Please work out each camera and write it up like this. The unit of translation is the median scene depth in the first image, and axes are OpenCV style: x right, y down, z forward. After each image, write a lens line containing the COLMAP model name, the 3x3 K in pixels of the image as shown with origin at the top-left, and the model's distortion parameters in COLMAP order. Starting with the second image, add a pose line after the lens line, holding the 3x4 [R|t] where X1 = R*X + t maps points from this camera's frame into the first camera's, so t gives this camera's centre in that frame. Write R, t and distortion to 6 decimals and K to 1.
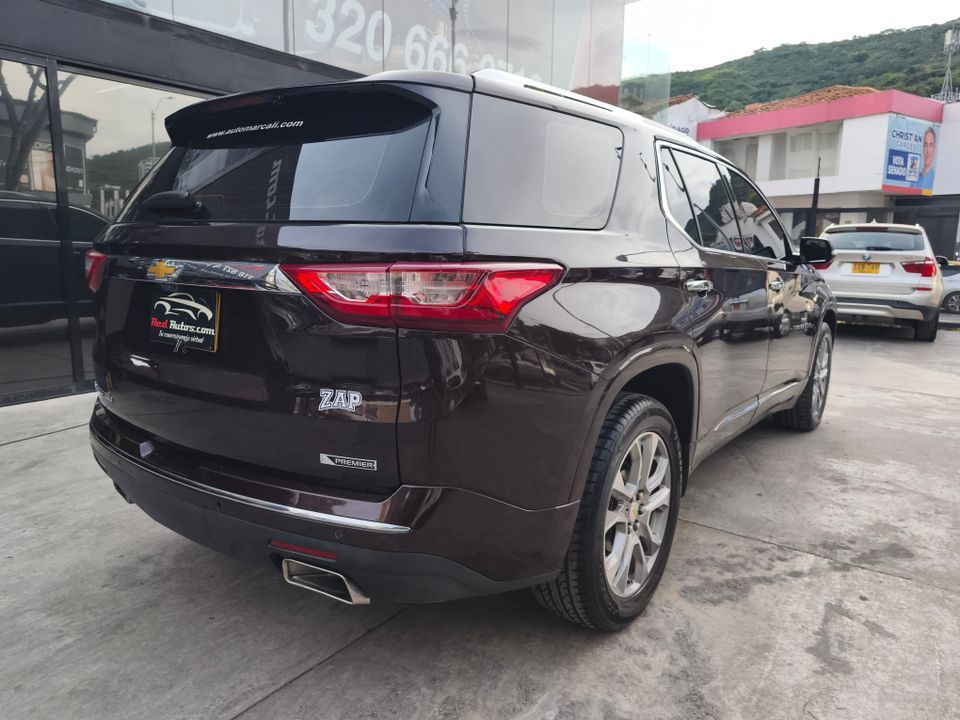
lens RADIAL K [[665.7, 0, 482.9], [0, 665.7, 362.9], [0, 0, 1]] dist [0.009317, -0.019375]
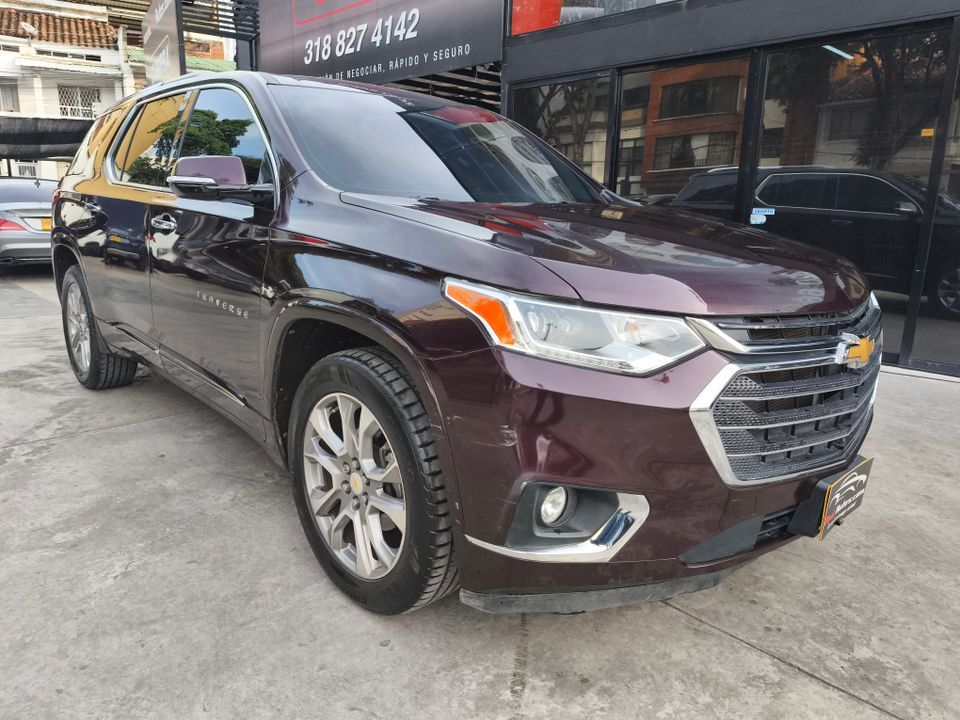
lens RADIAL K [[670.8, 0, 490.5], [0, 670.8, 355.4], [0, 0, 1]] dist [0.008429, -0.018547]
pose [[-0.172759, 0.194690, -0.965531, 1.832368], [-0.202677, 0.952266, 0.228280, -0.352326], [0.963886, 0.235128, -0.125054, 2.327737]]
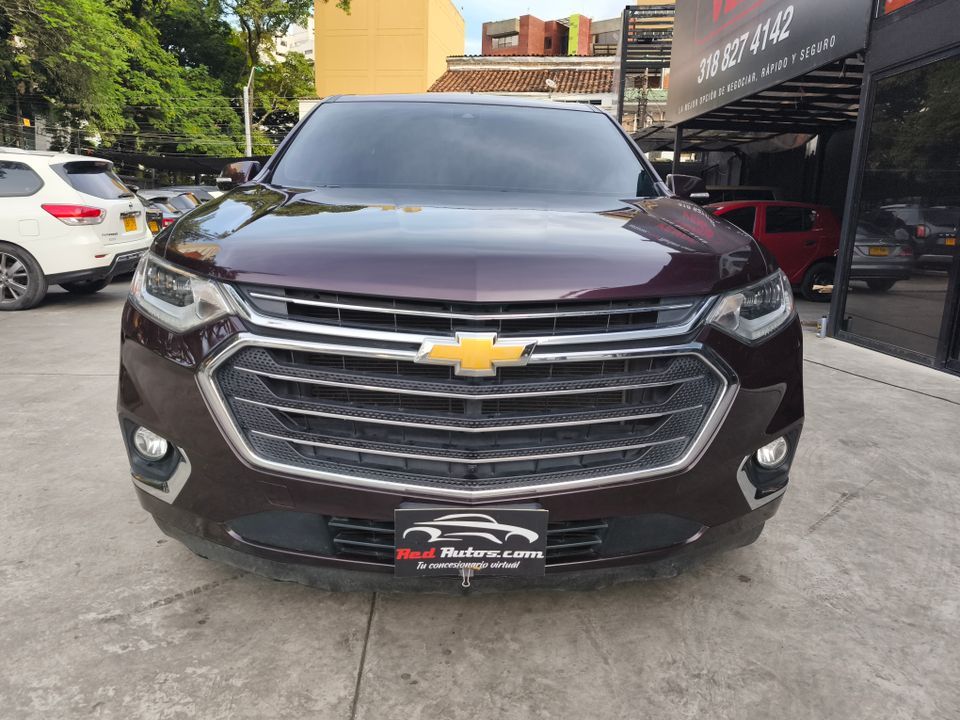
lens RADIAL K [[665.7, 0, 482.9], [0, 665.7, 362.9], [0, 0, 1]] dist [0.009317, -0.019375]
pose [[-0.778302, 0.096134, -0.620487, 1.362215], [-0.150750, 0.930696, 0.333287, -0.467912], [0.609525, 0.352936, -0.709870, 3.092692]]
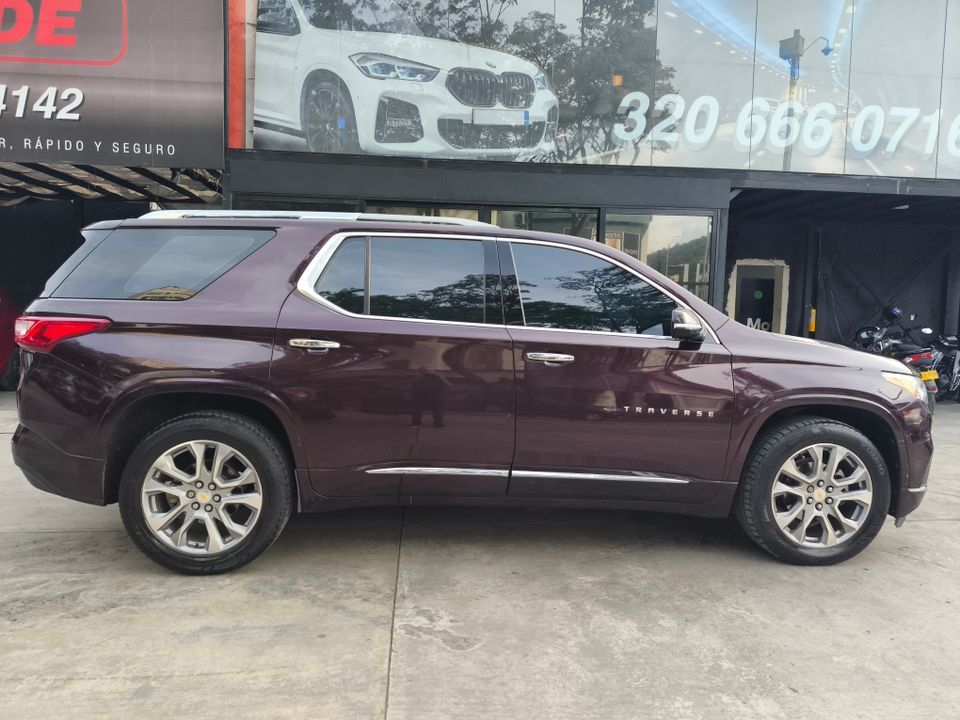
lens RADIAL K [[655.6, 0, 480.0], [0, 655.6, 360.0], [0, 0, 1]] dist [0.005372, 0.001041]
pose [[0.662738, 0.058876, -0.746533, 1.641566], [-0.142412, 0.988620, -0.048459, -0.078327], [0.735185, 0.138431, 0.663581, 0.461695]]
